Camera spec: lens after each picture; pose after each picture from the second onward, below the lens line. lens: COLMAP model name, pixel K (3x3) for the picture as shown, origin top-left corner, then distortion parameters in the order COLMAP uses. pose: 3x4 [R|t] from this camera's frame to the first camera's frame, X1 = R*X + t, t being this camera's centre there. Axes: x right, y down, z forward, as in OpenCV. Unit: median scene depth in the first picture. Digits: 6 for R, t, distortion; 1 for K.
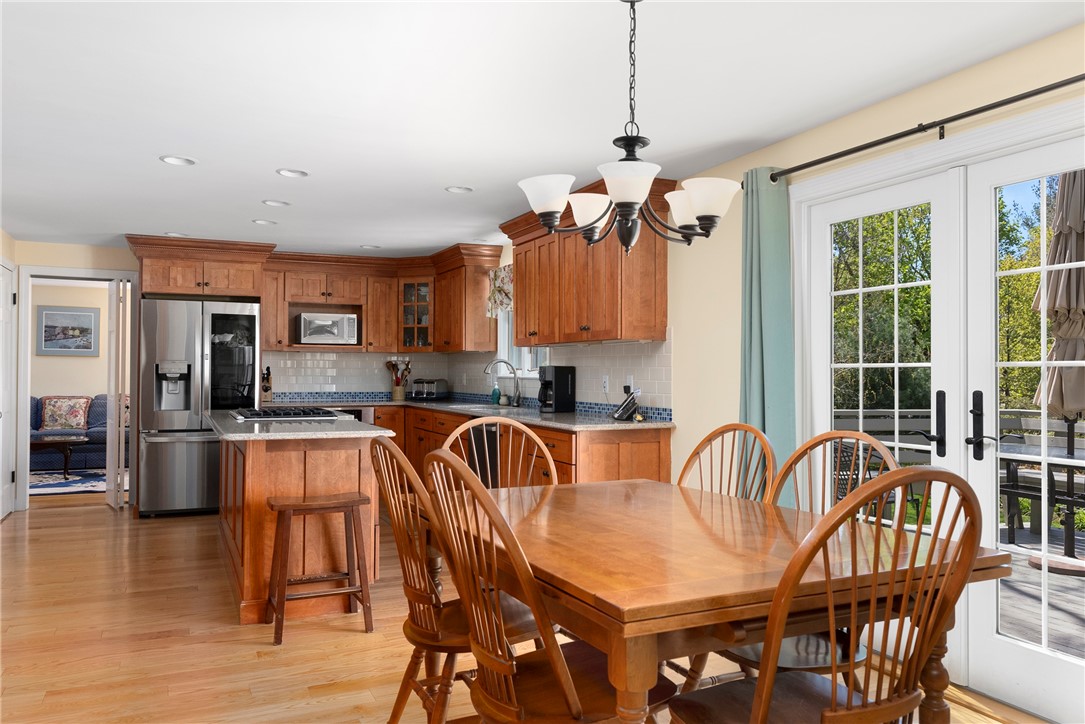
lens RADIAL K [[780.5, 0, 542.5], [0, 780.5, 362.0], [0, 0, 1]] dist [0.003644, 0.000905]
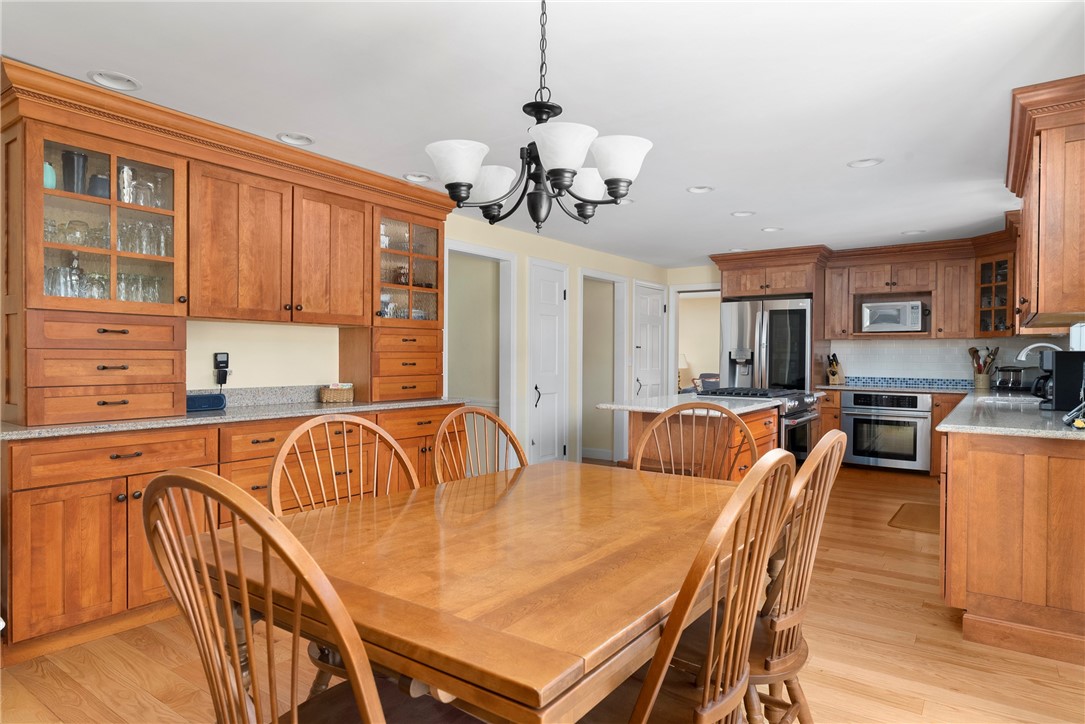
lens RADIAL K [[628.4, 0, 542.5], [0, 628.4, 362.0], [0, 0, 1]] dist [-0.002007, -0.000551]
pose [[0.492774, 0.008105, -0.870119, 0.245222], [0.006637, 0.999893, 0.013072, 0.003728], [0.870132, -0.012217, 0.492668, 0.198265]]
